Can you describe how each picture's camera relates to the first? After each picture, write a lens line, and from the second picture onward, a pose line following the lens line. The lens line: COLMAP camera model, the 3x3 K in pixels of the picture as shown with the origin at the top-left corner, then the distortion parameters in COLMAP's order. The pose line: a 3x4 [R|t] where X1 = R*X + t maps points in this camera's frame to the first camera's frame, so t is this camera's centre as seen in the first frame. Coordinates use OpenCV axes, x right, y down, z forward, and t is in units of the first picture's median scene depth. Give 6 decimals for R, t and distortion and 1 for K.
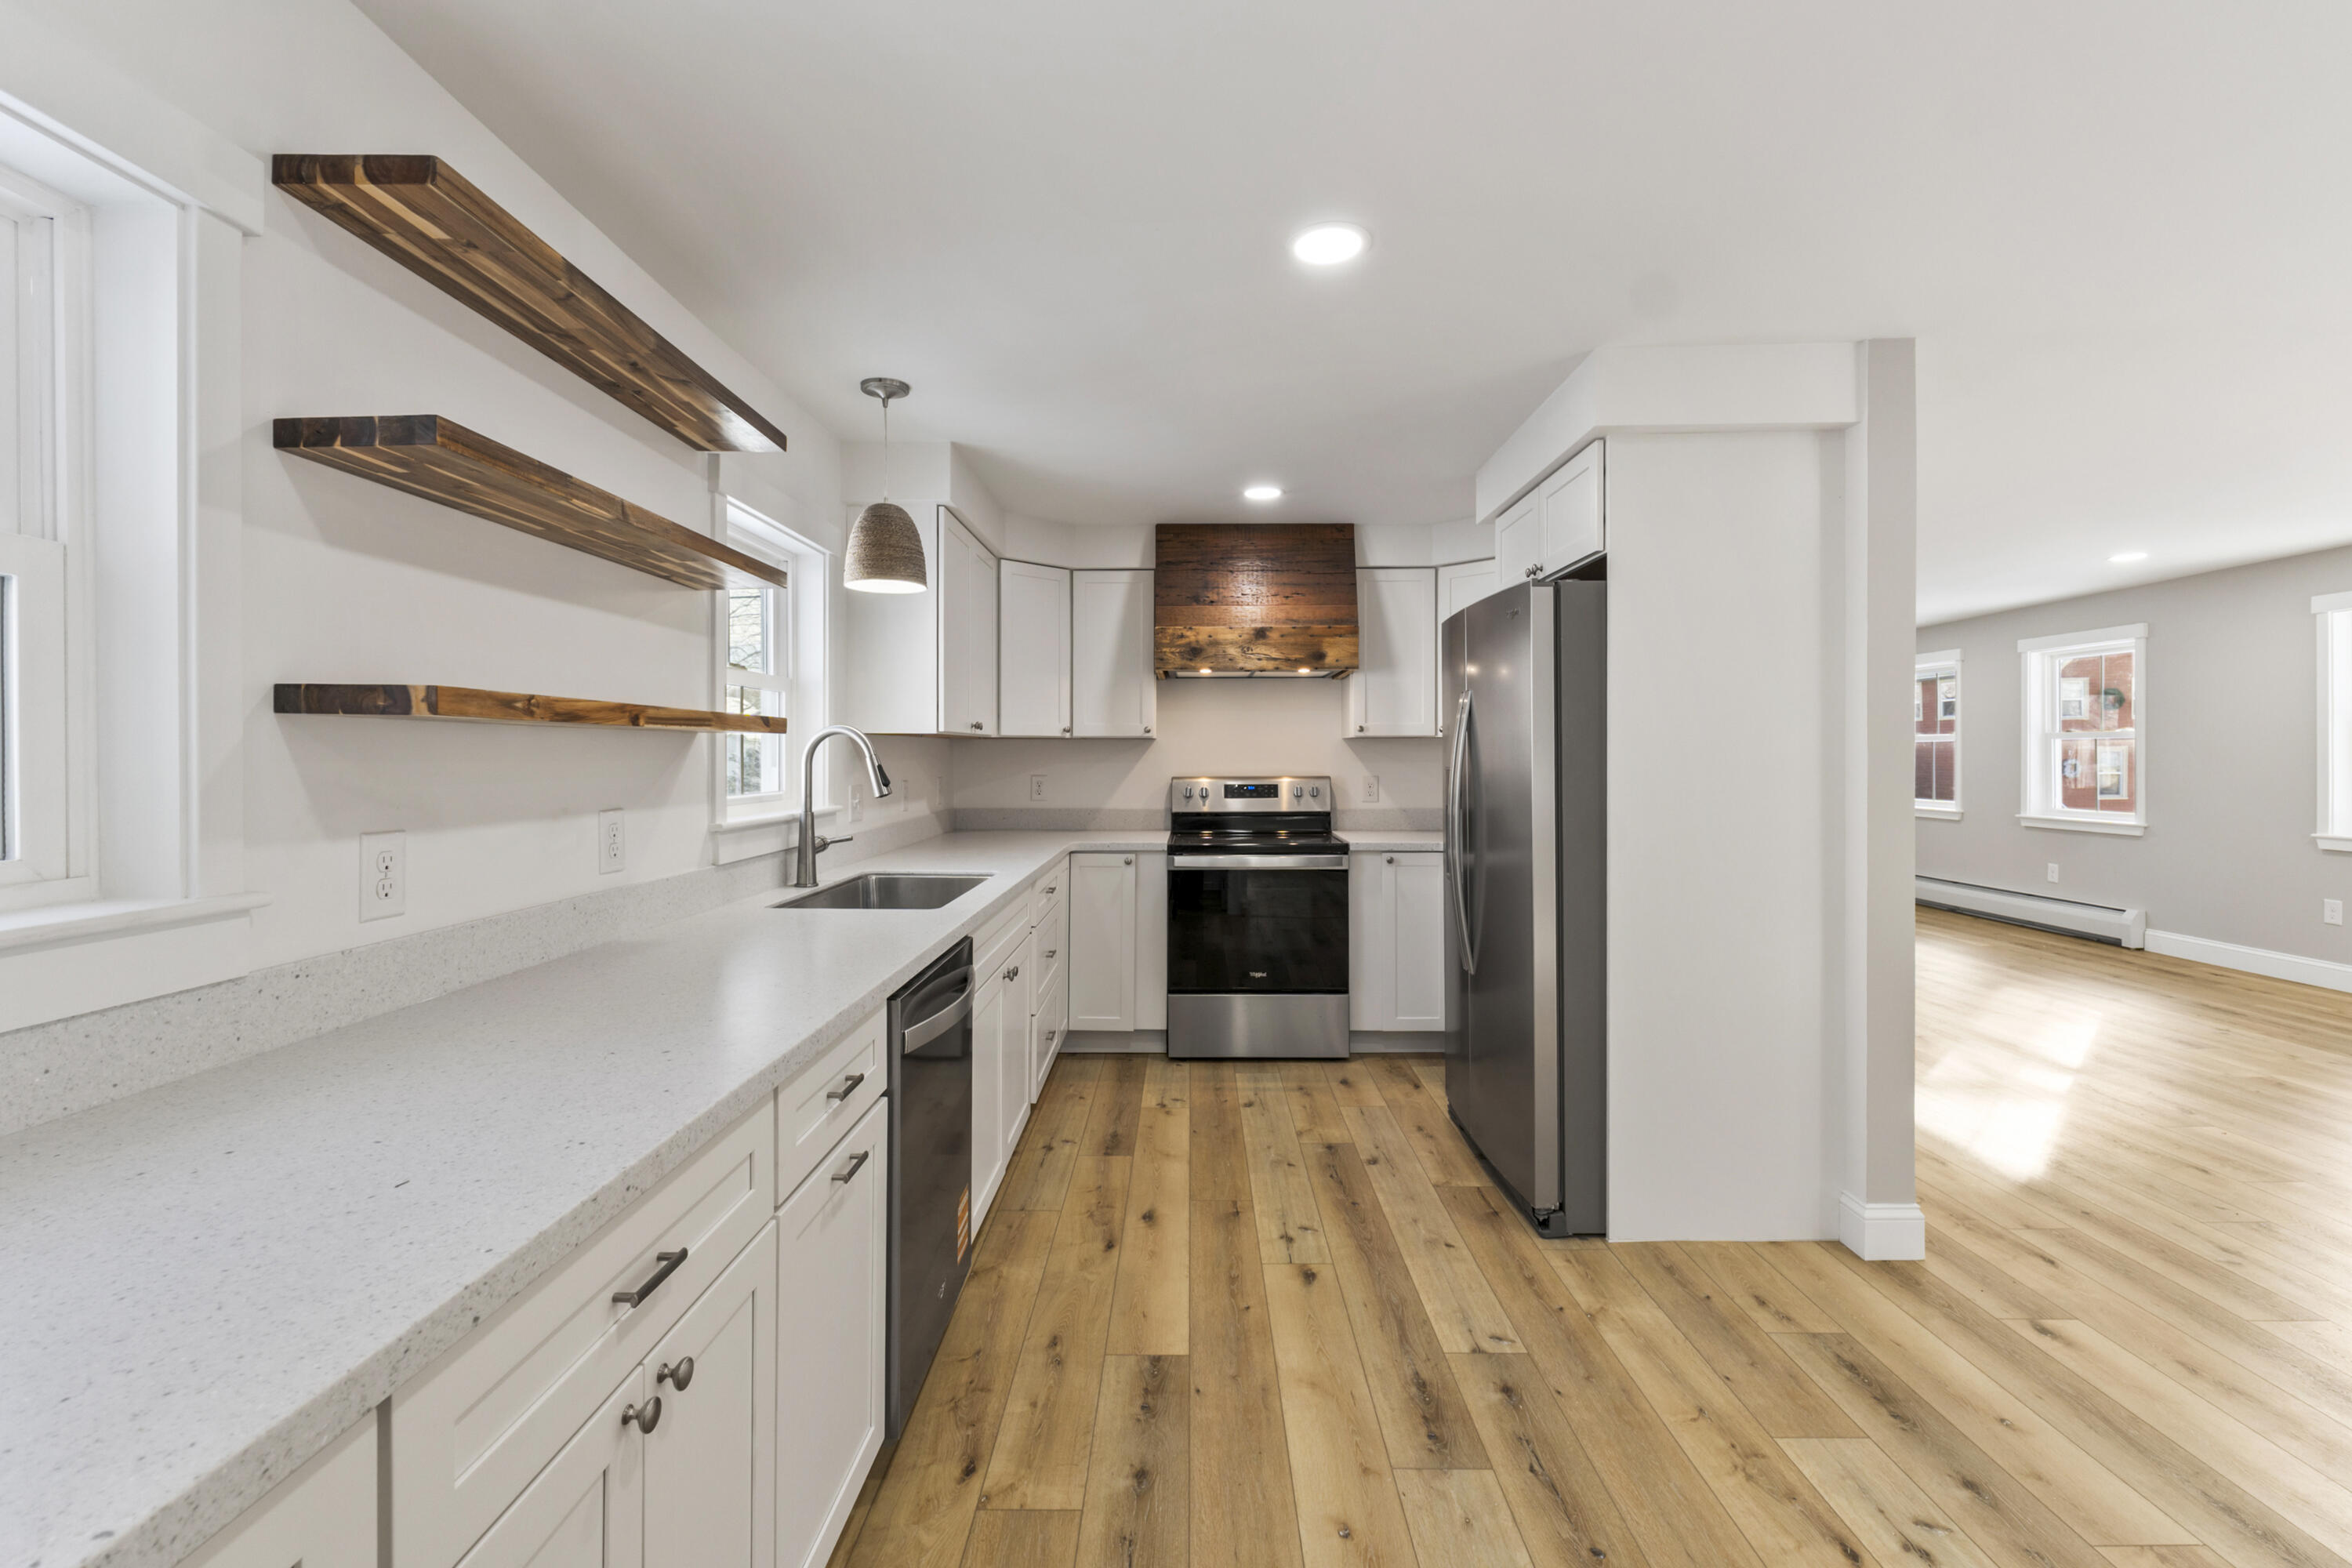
lens RADIAL K [[1000.4, 0, 1174.2], [0, 1000.4, 760.7], [0, 0, 1]] dist [-0.000802, -0.000419]
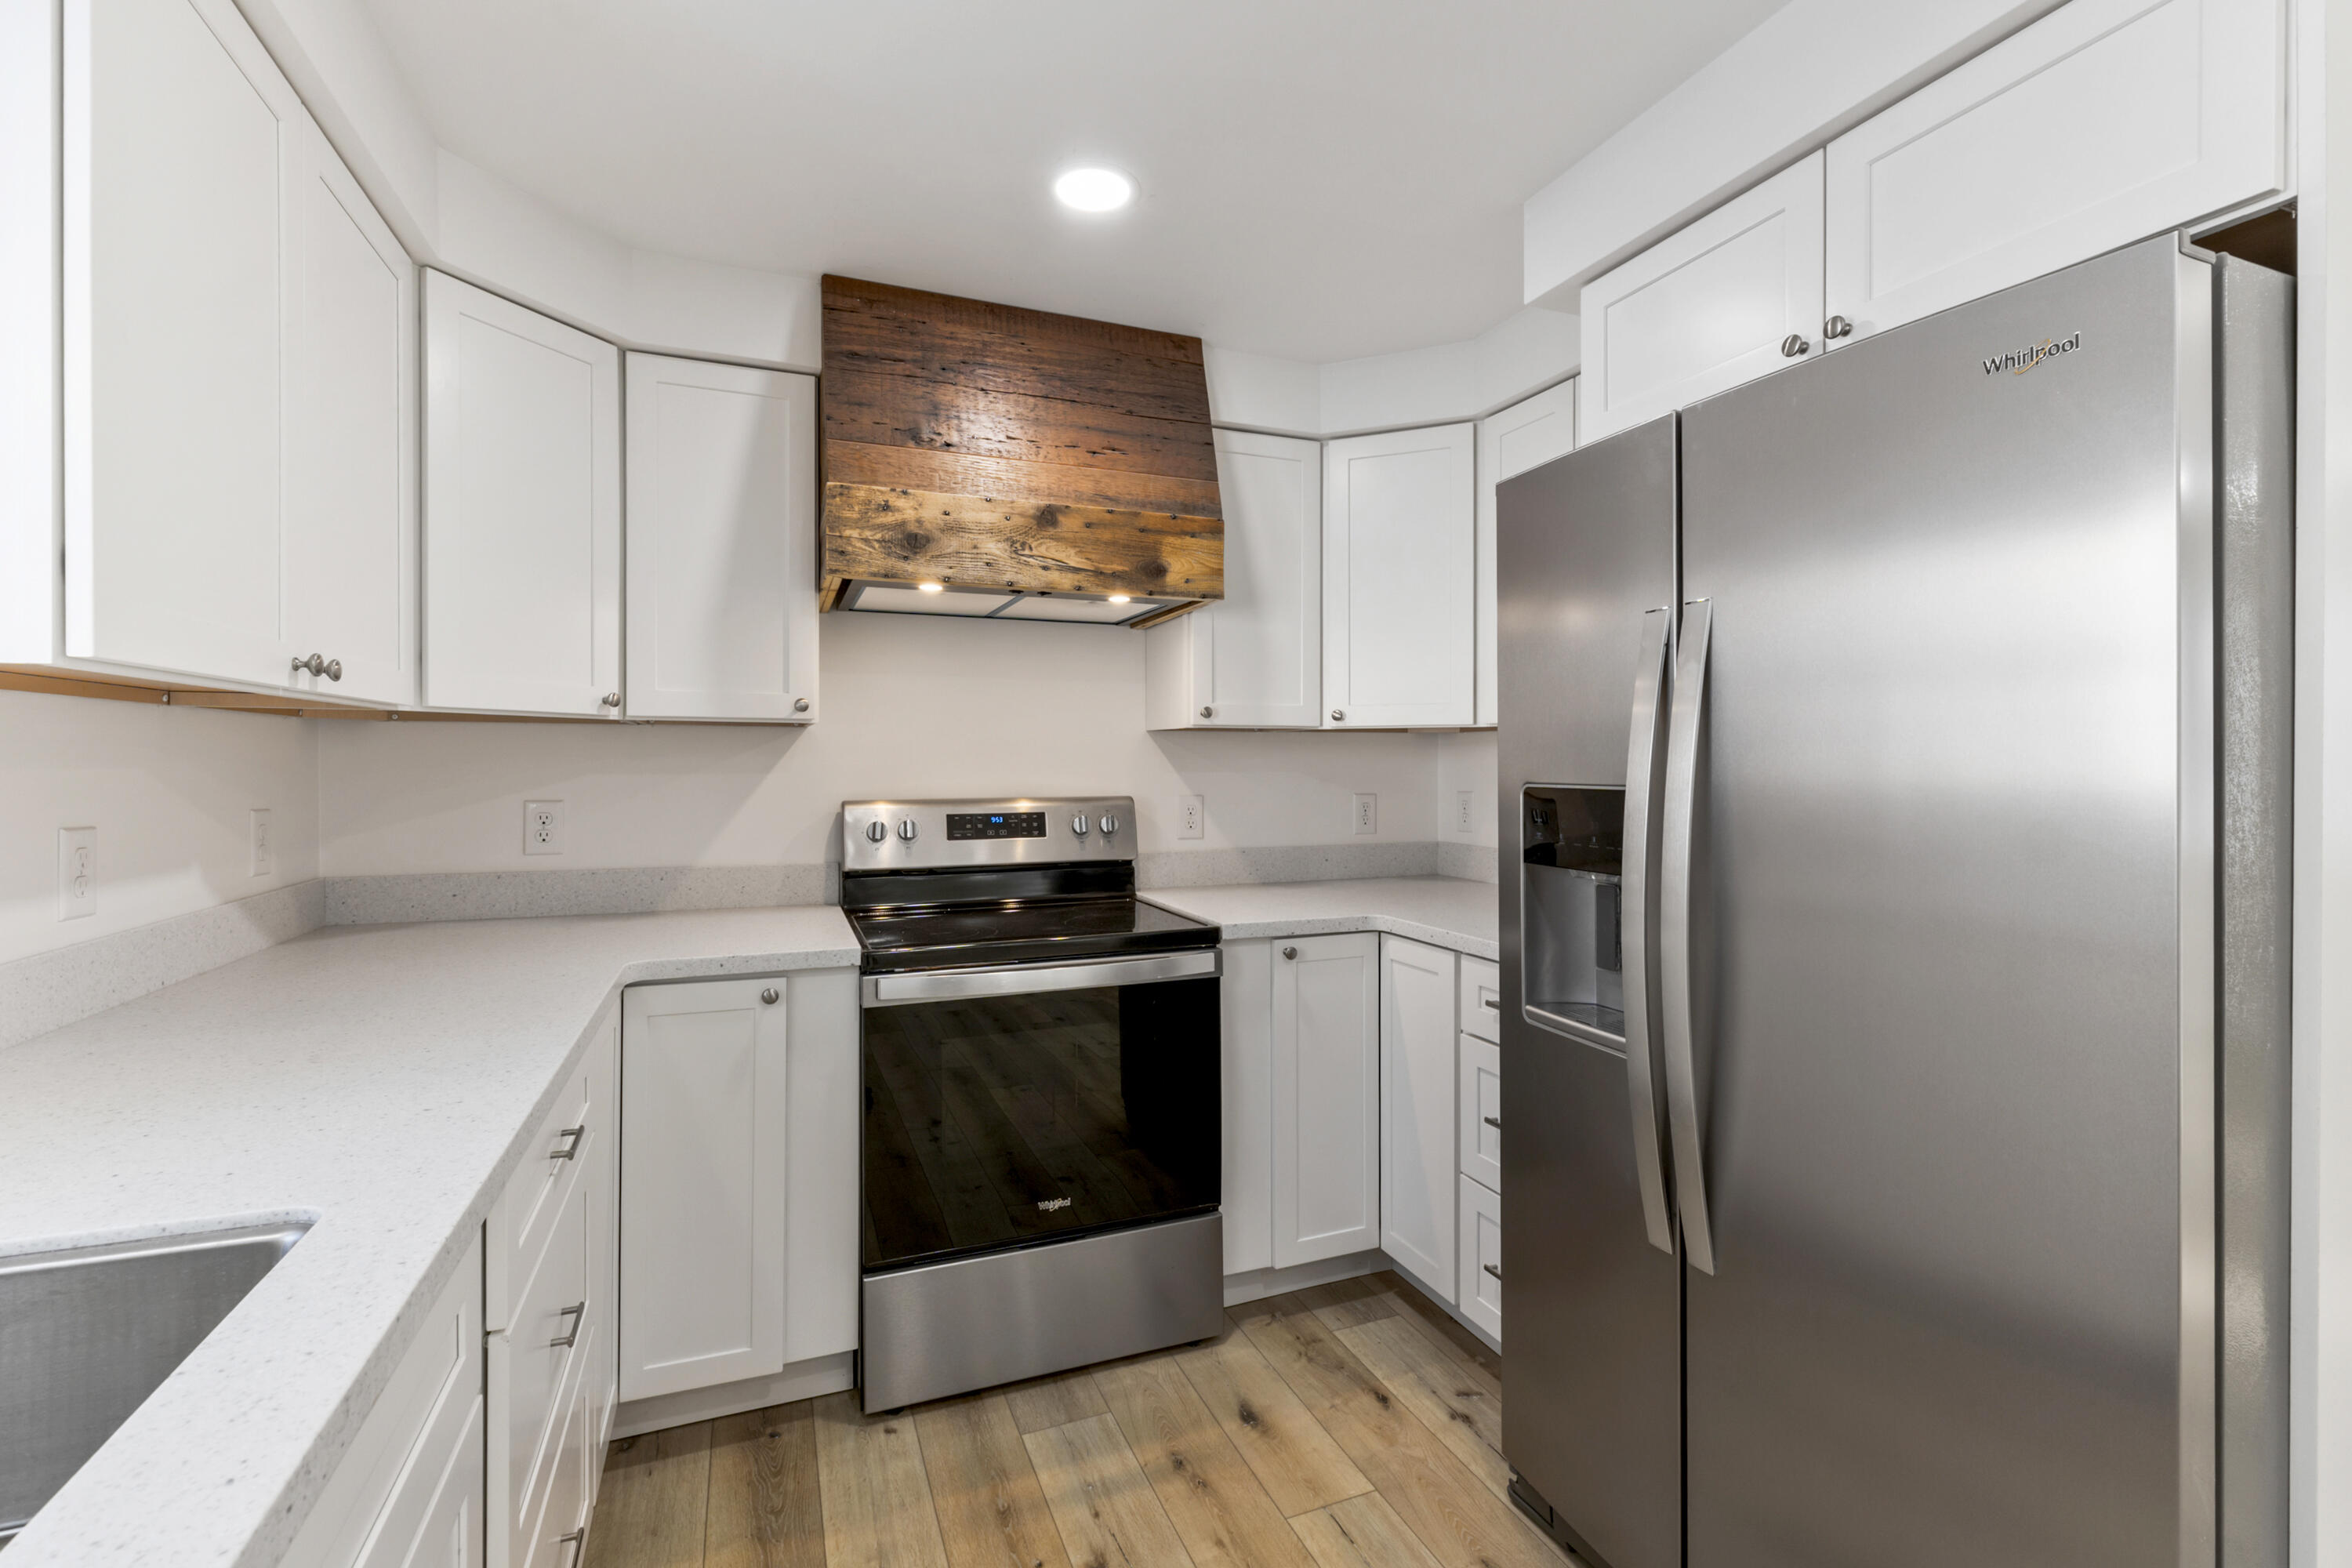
lens RADIAL K [[1022.0, 0, 1167.9], [0, 1022.0, 768.6], [0, 0, 1]] dist [-0.003209, -0.000229]
pose [[0.920673, -0.000747, 0.390333, -0.060405], [0.000858, 1.000000, -0.000110, -0.000239], [-0.390333, 0.000437, 0.920674, 0.516015]]
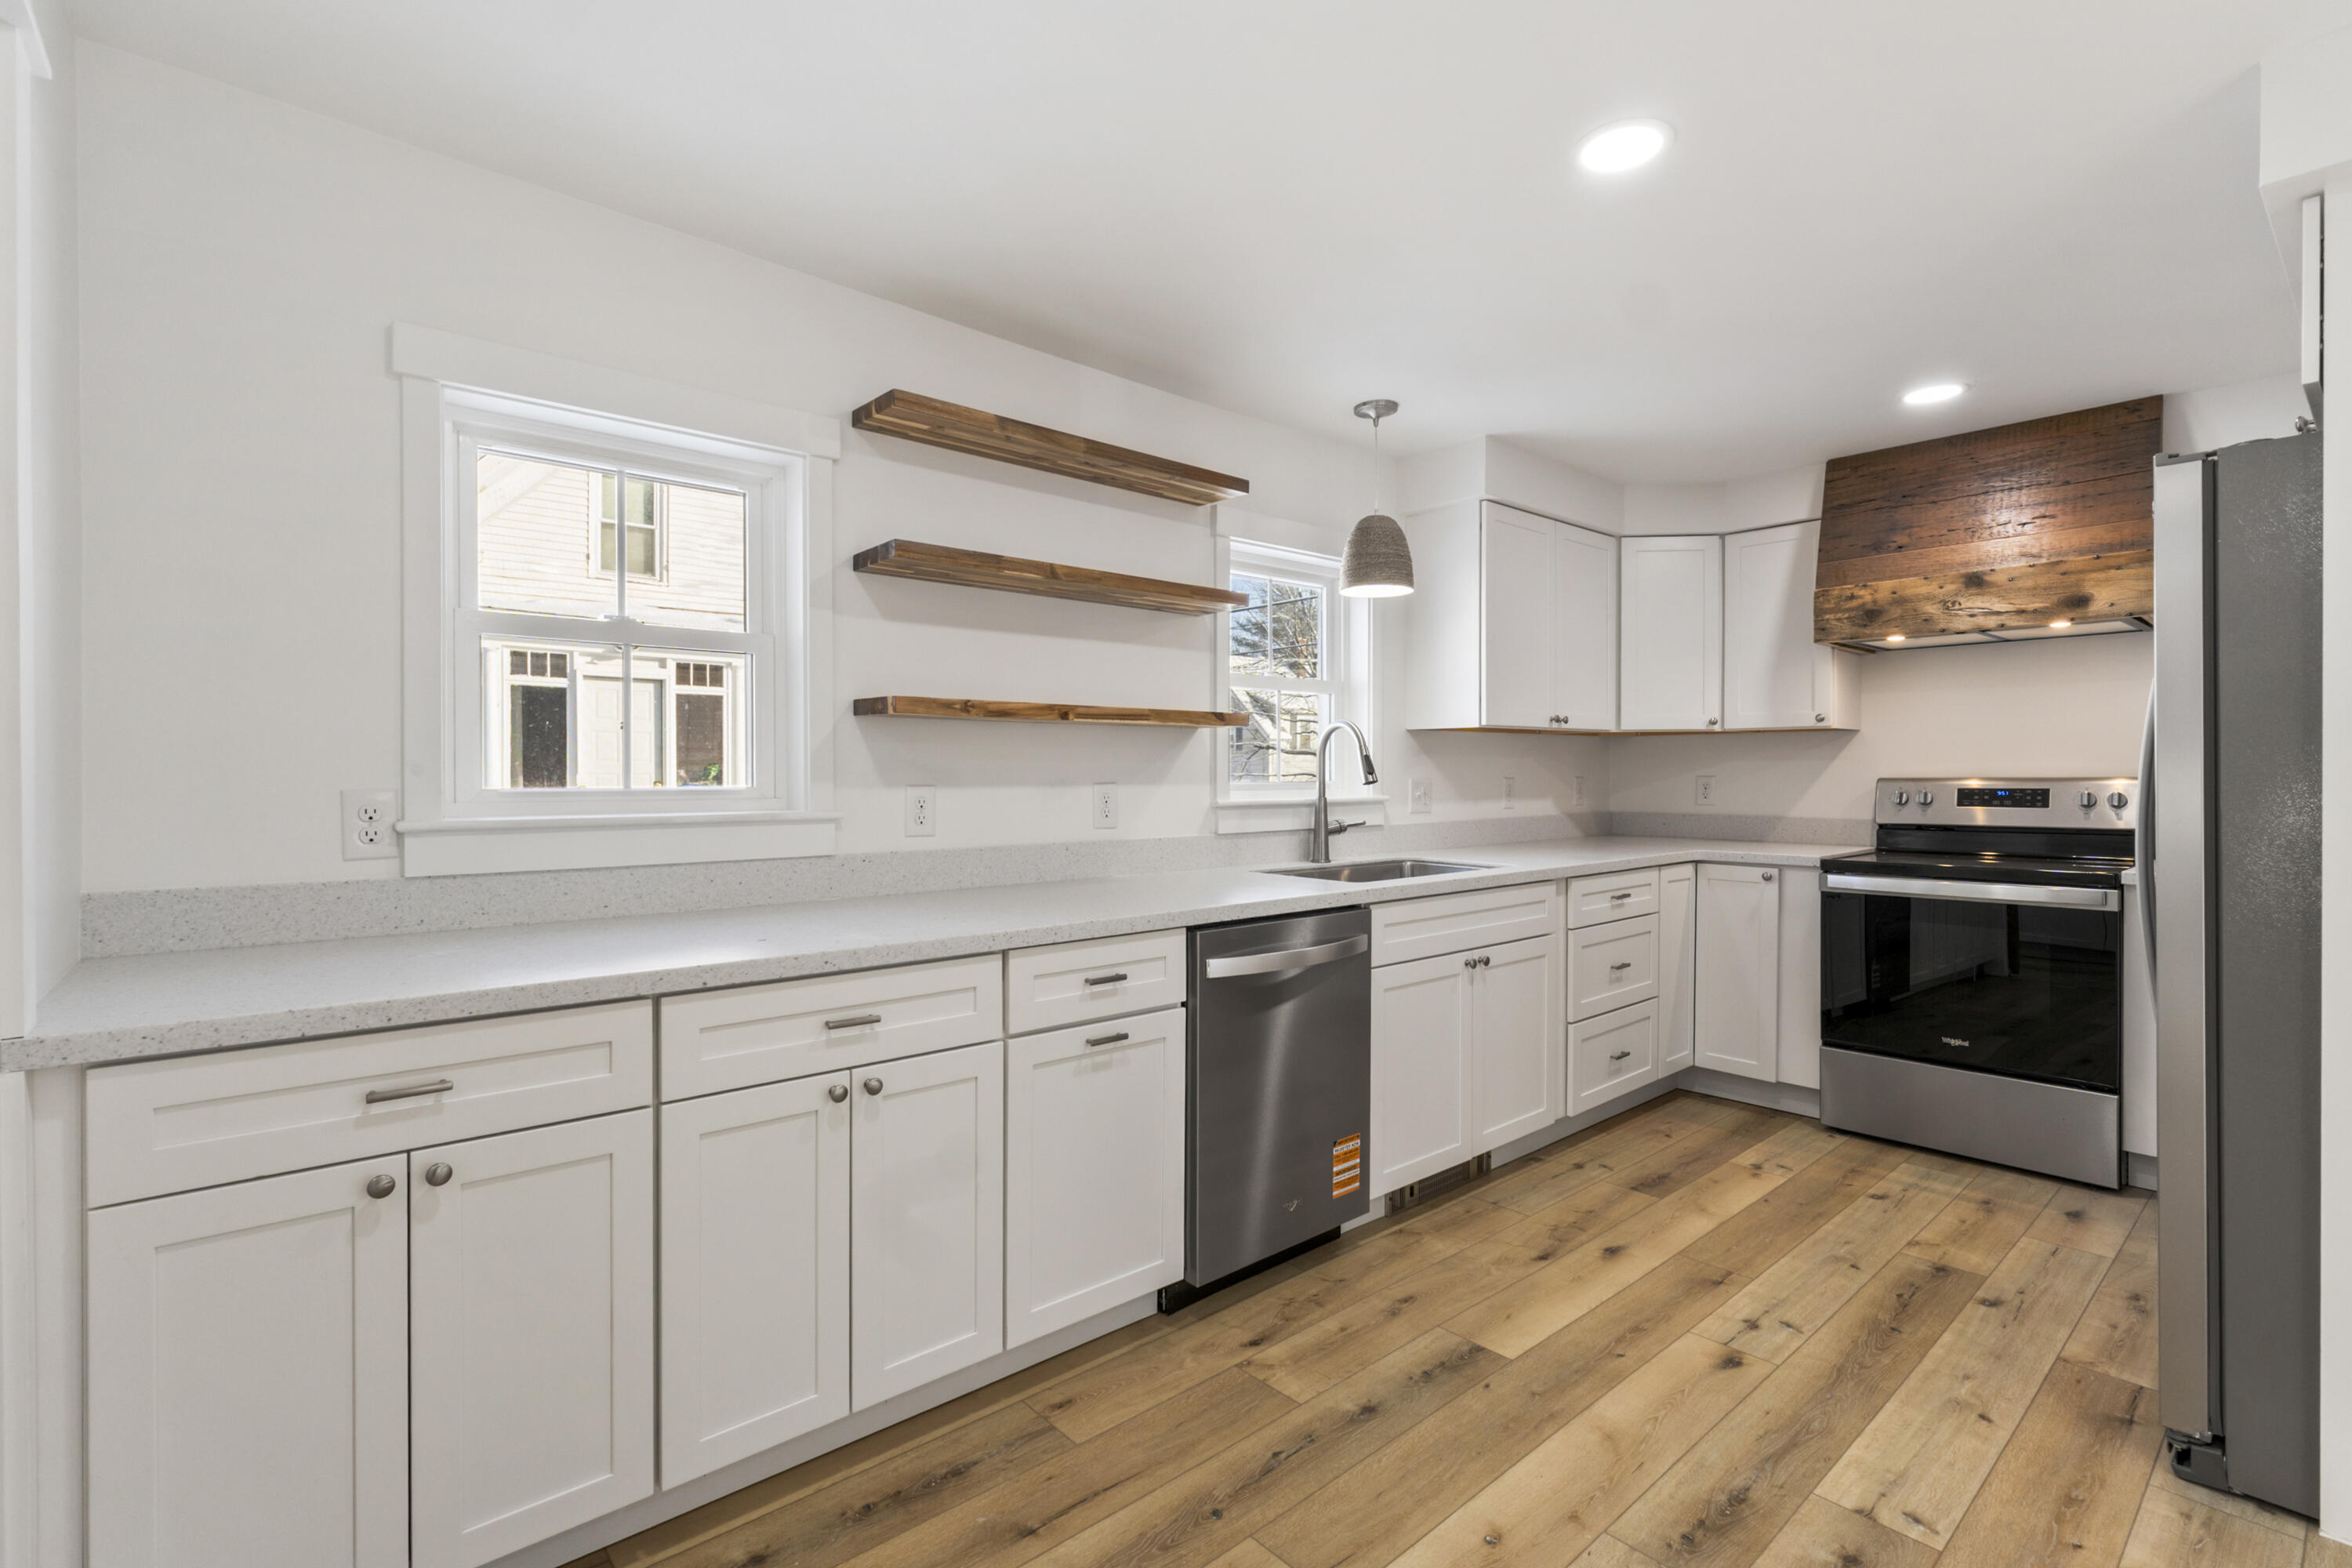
lens RADIAL K [[1066.5, 0, 1162.5], [0, 1066.5, 780.9], [0, 0, 1]] dist [0.000424, 0.000141]
pose [[0.664559, 0.005196, -0.747218, 0.283225], [-0.002569, 0.999986, 0.004669, 0.018334], [0.747231, -0.001183, 0.664563, 0.036549]]
